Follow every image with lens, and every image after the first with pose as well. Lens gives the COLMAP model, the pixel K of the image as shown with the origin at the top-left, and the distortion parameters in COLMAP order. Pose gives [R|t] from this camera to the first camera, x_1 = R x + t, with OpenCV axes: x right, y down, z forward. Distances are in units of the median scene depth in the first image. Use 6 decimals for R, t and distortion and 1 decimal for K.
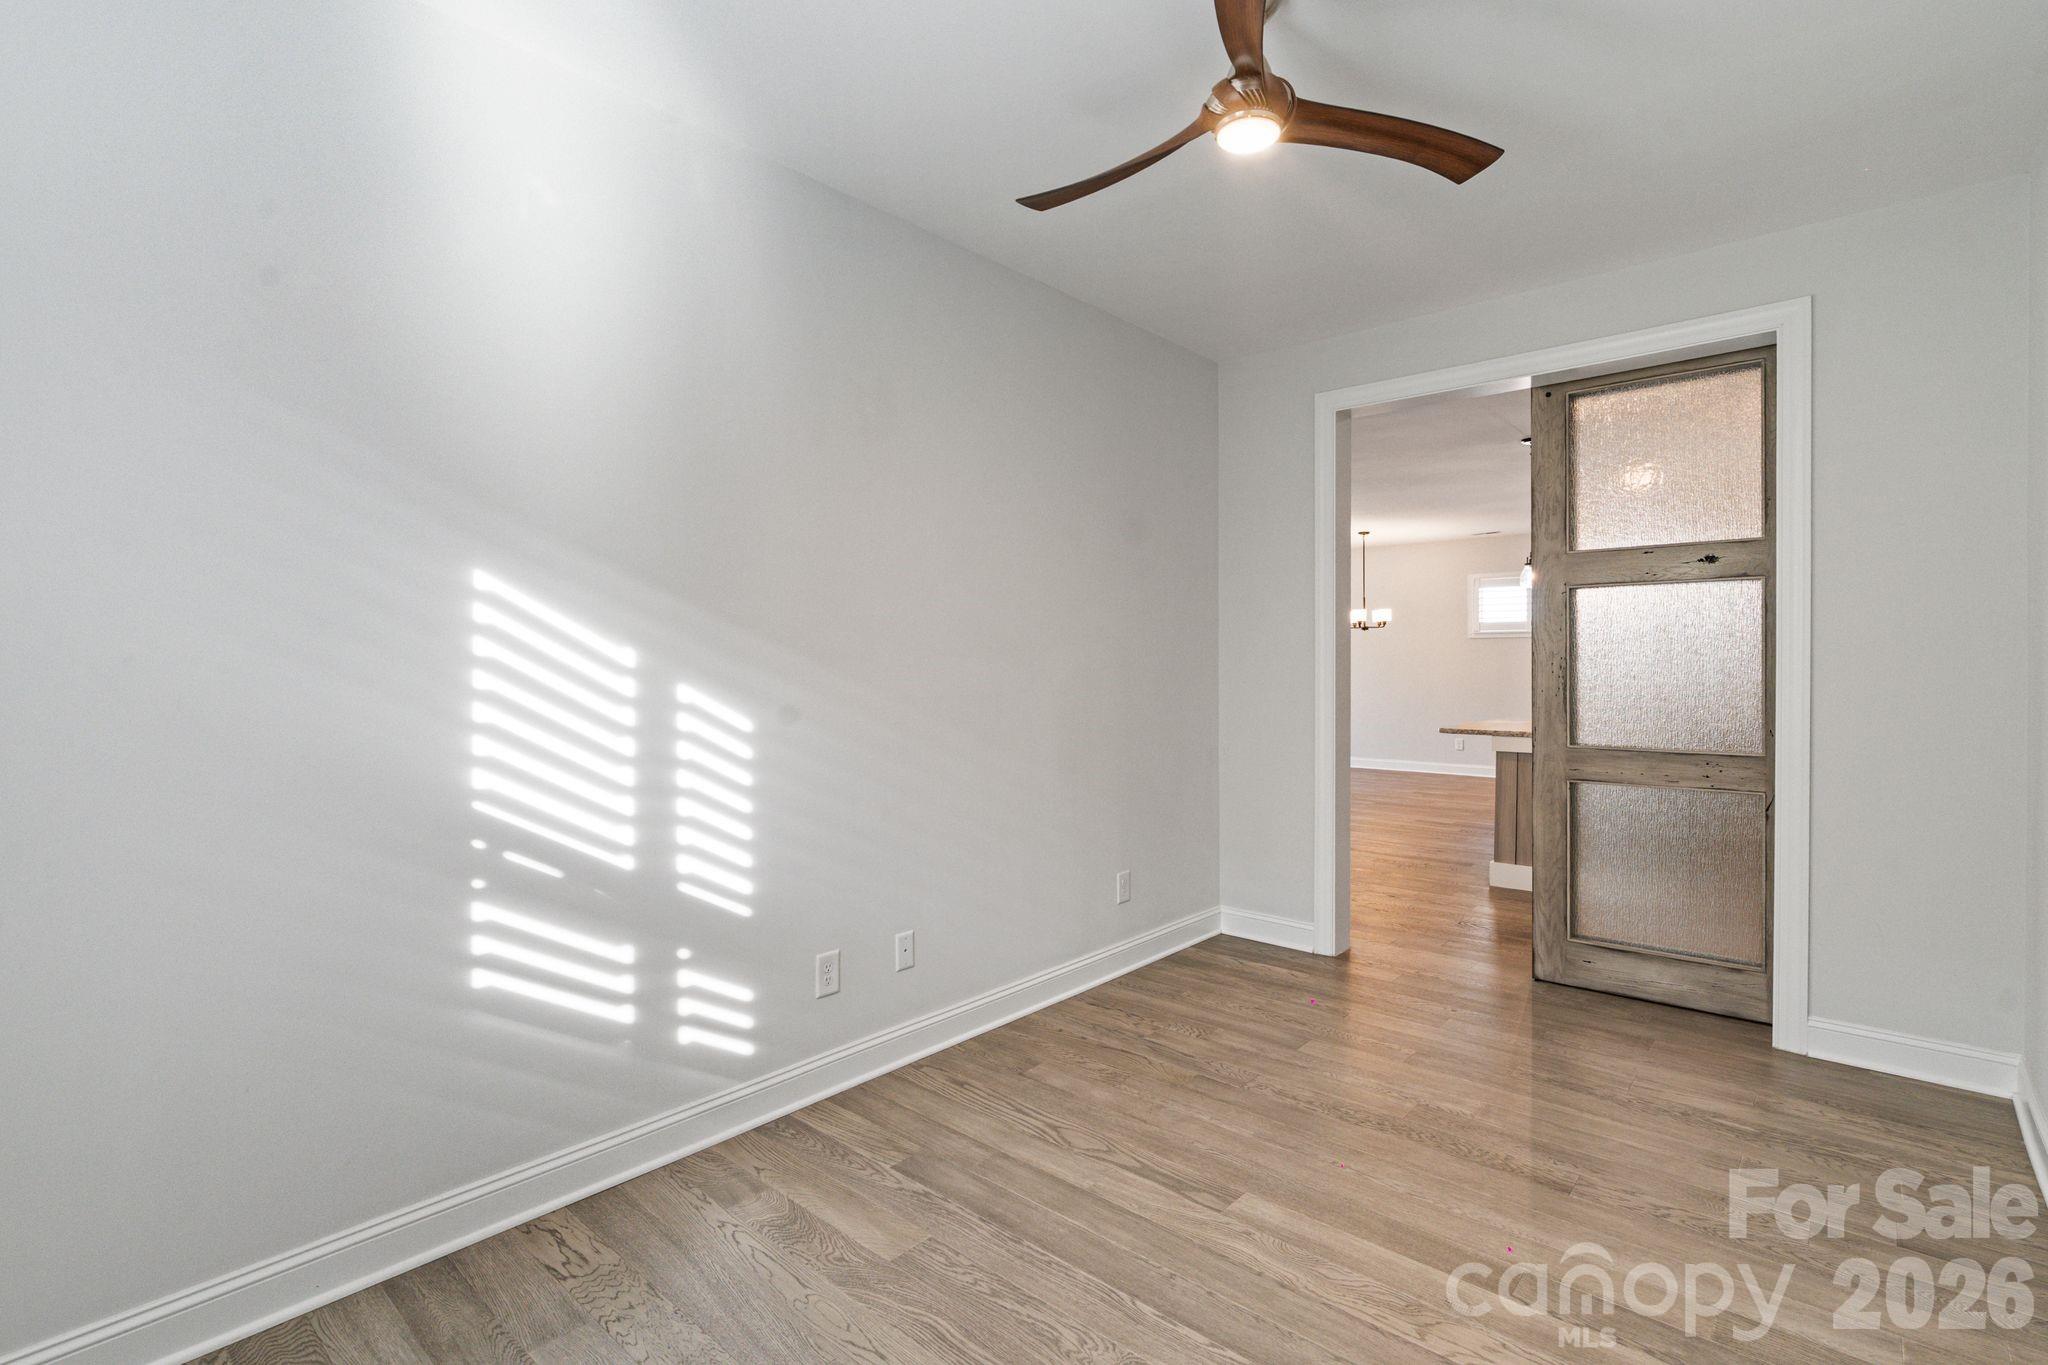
lens RADIAL K [[940.1, 0, 1036.2], [0, 940.1, 670.8], [0, 0, 1]] dist [-0.007184, 0.001301]
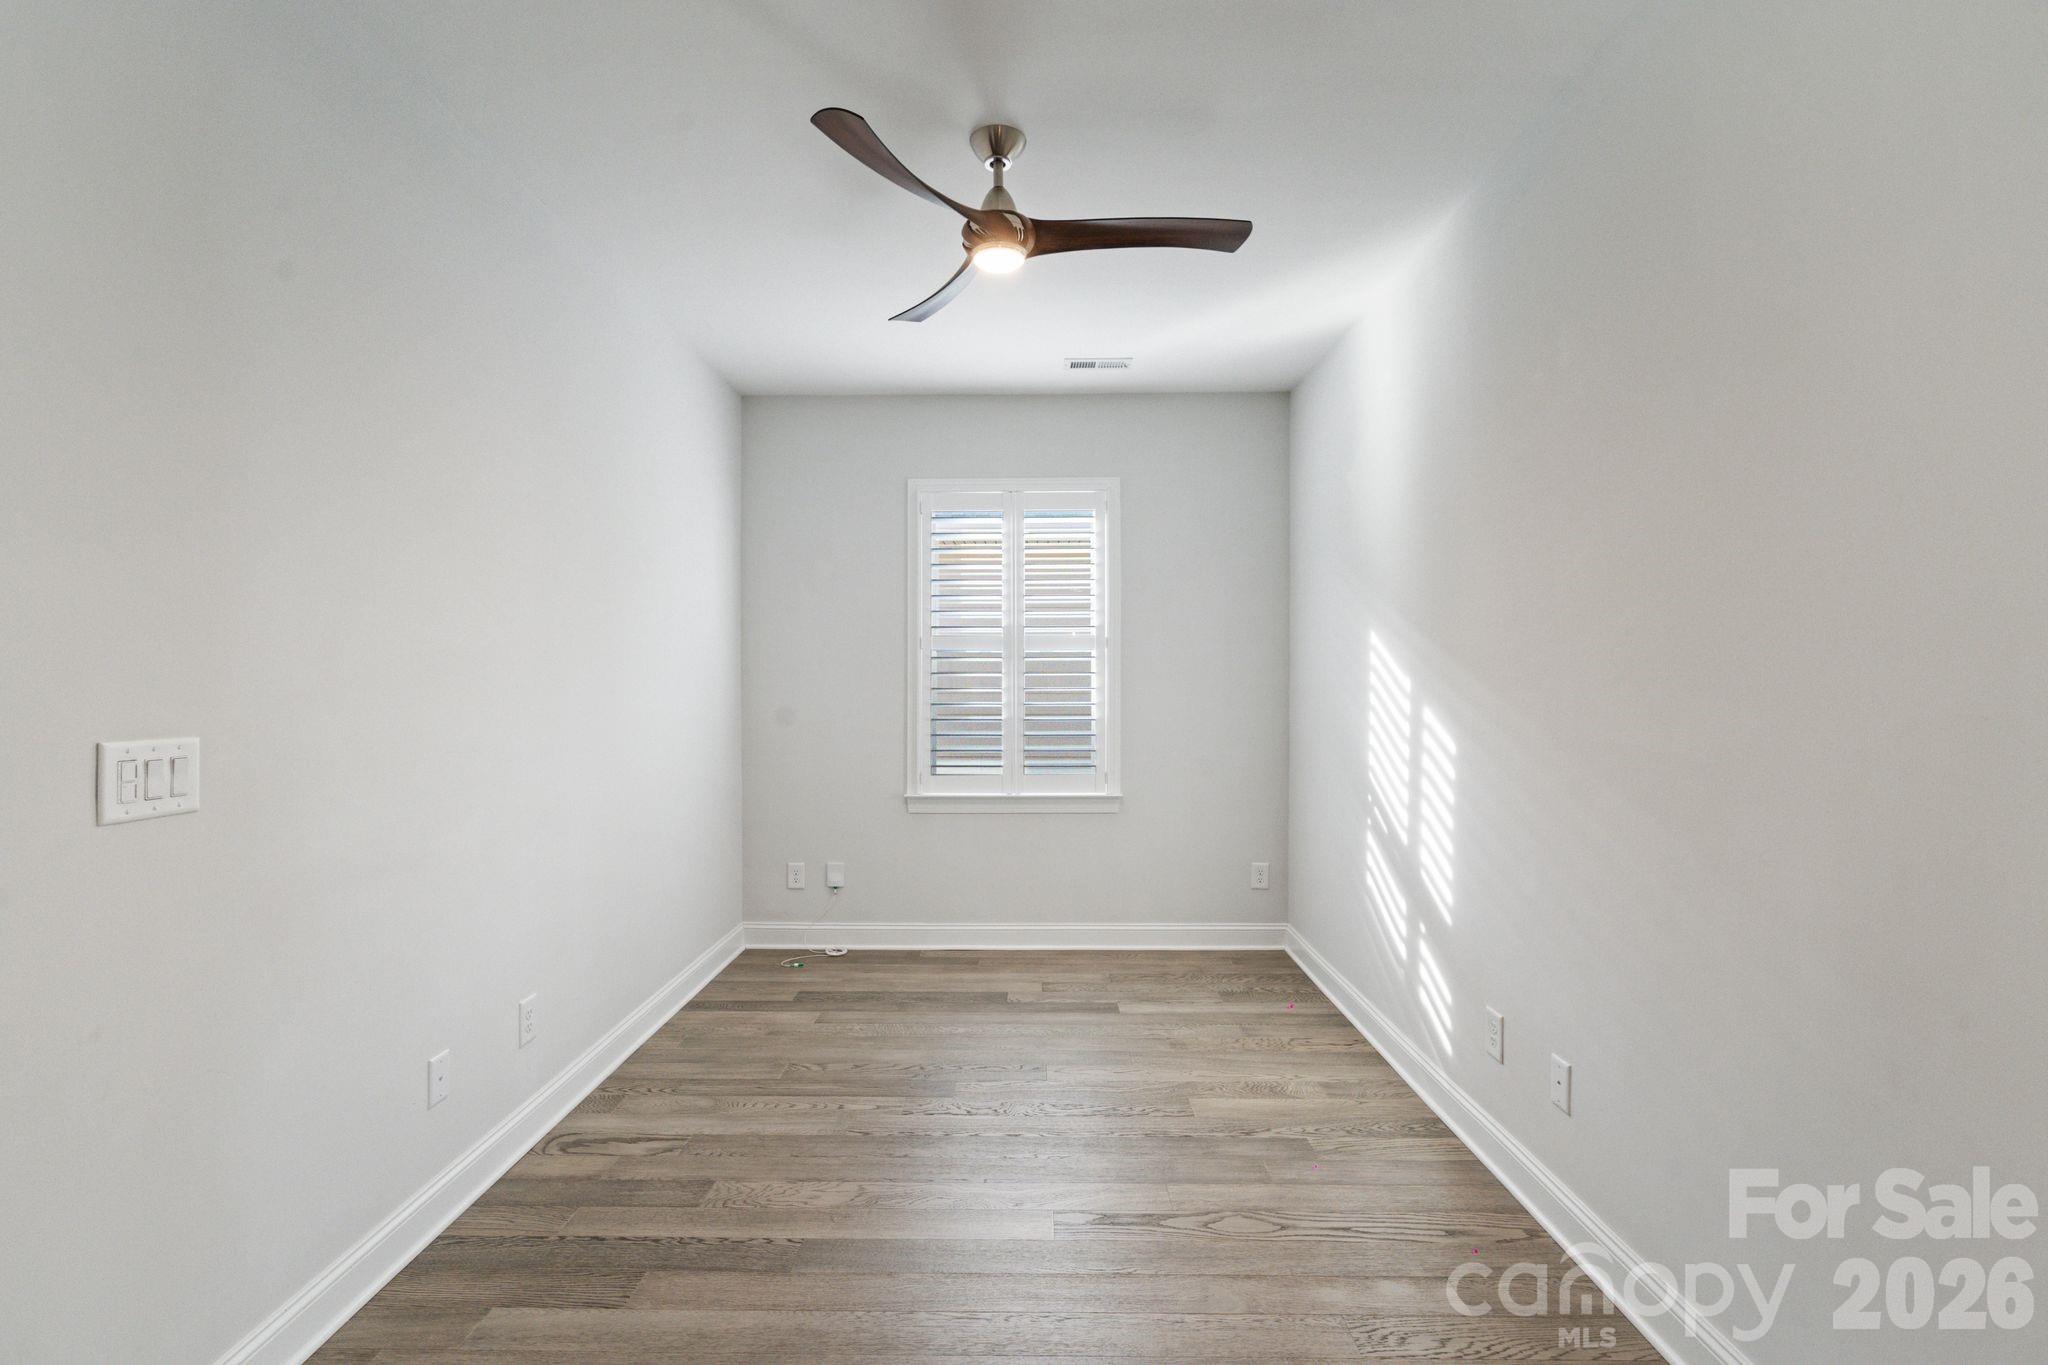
lens RADIAL K [[940.1, 0, 1028.8], [0, 940.1, 681.8], [0, 0, 1]] dist [-0.007184, 0.001301]
pose [[-0.751095, 0.005078, -0.660174, 0.895442], [-0.000156, 0.999969, 0.007870, -0.031178], [0.660194, 0.006014, -0.751071, 1.733873]]
